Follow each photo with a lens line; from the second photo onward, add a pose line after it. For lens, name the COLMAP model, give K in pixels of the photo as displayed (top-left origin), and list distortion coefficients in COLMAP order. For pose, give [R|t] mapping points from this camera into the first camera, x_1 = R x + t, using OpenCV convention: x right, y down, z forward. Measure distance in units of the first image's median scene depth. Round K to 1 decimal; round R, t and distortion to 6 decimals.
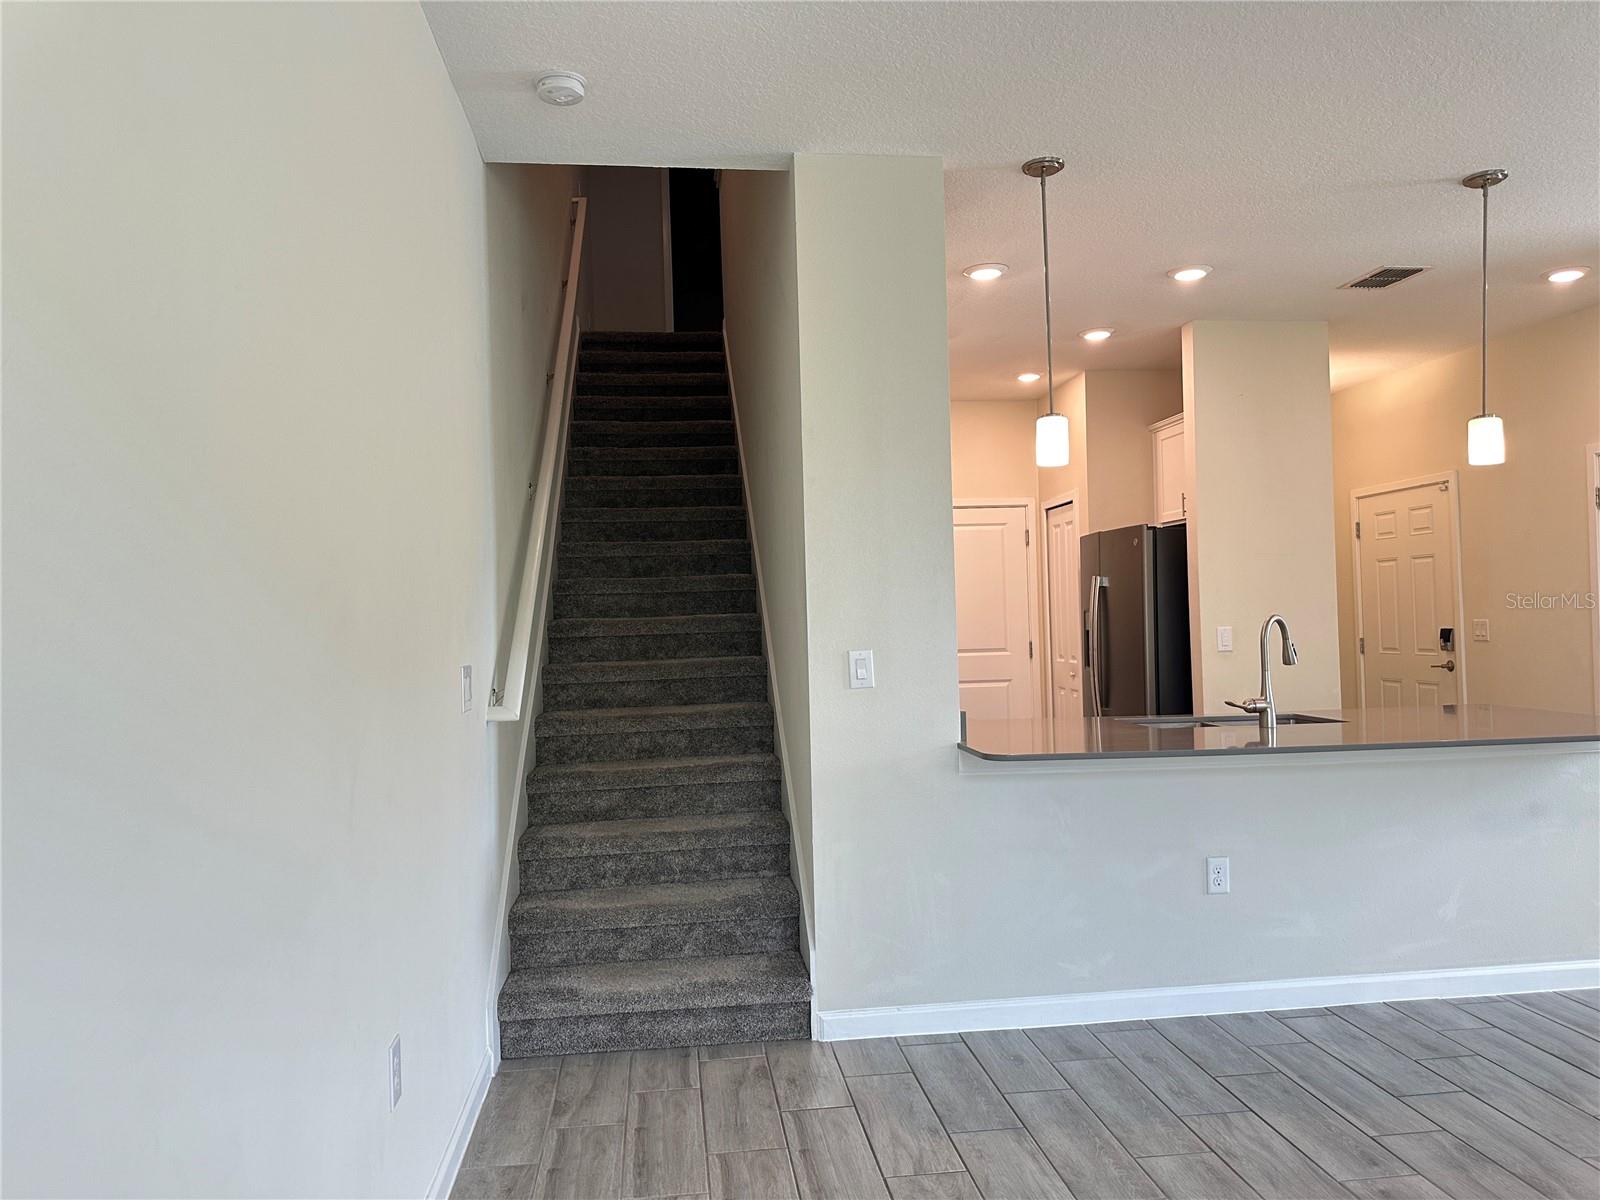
lens RADIAL K [[1128.7, 0, 794.6], [0, 1128.7, 603.5], [0, 0, 1]] dist [0.074568, -0.093011]
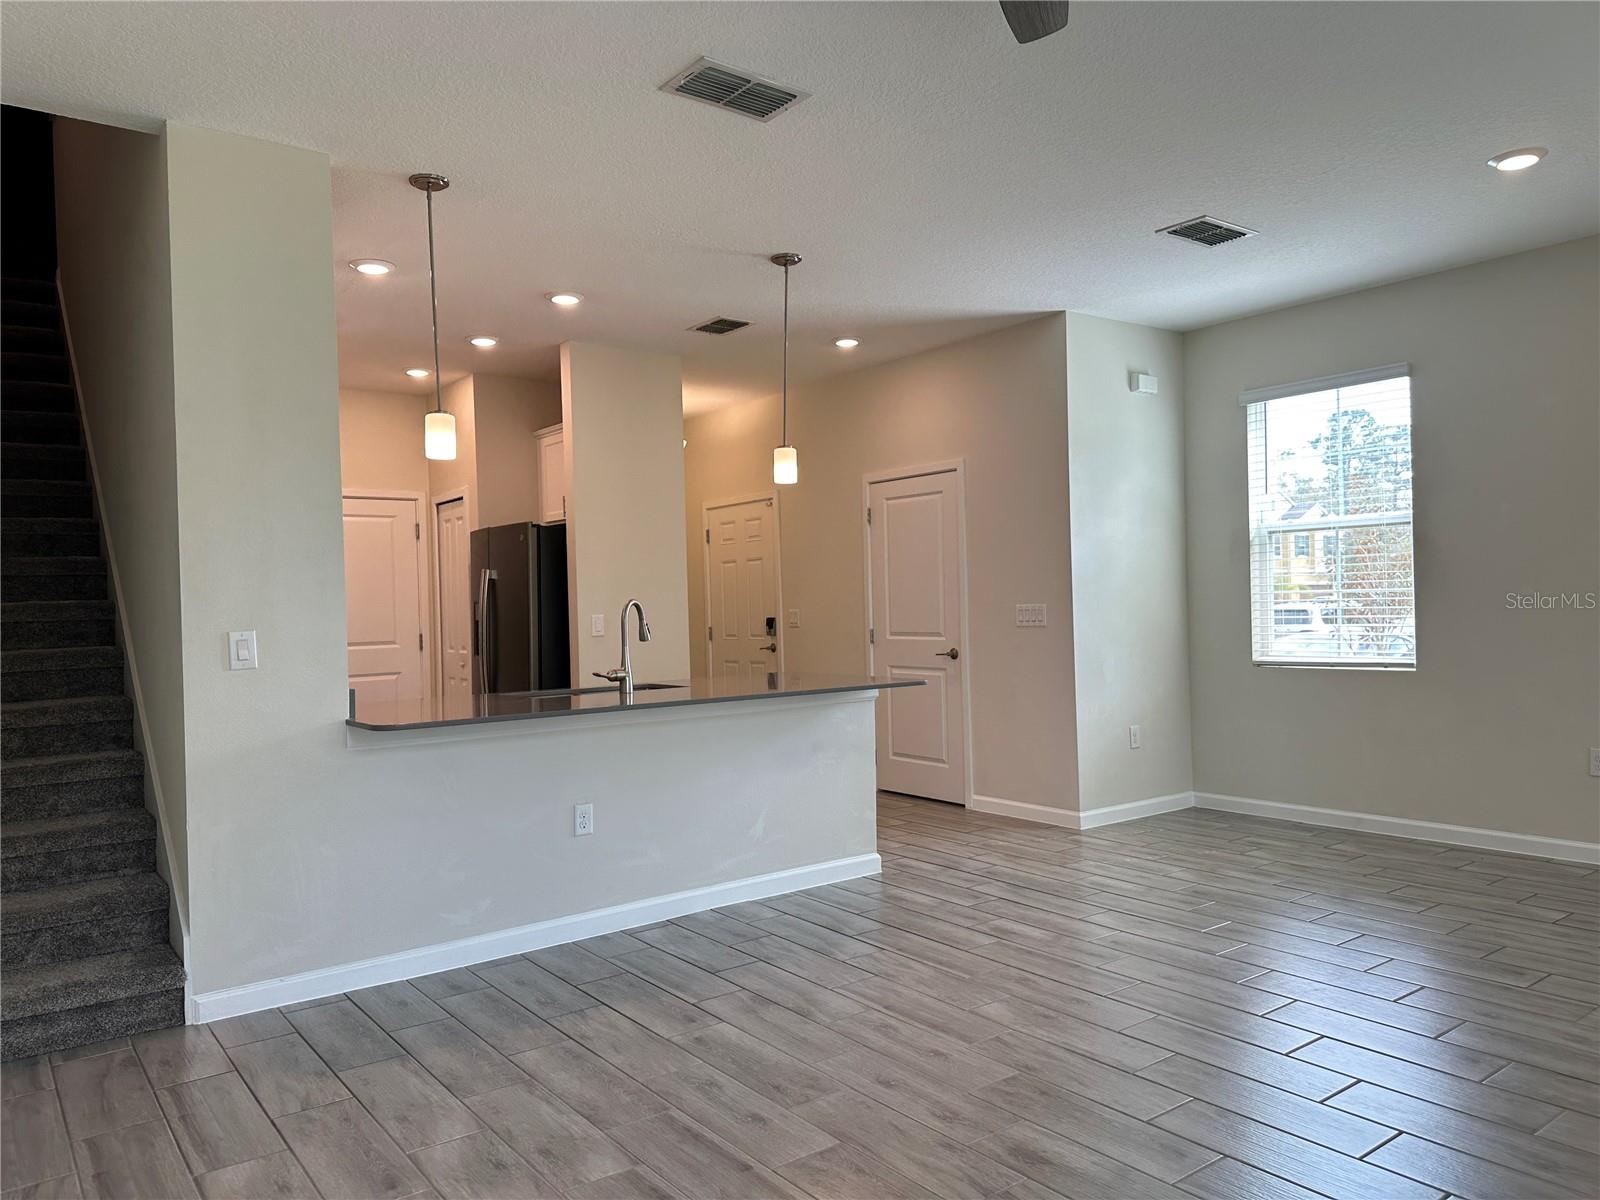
lens RADIAL K [[1128.7, 0, 794.6], [0, 1128.7, 603.5], [0, 0, 1]] dist [0.074568, -0.093011]
pose [[0.866617, 0.003475, 0.498962, -0.022088], [-0.002492, 0.999993, -0.002637, 0.018309], [-0.498968, 0.001042, 0.866620, -0.112484]]
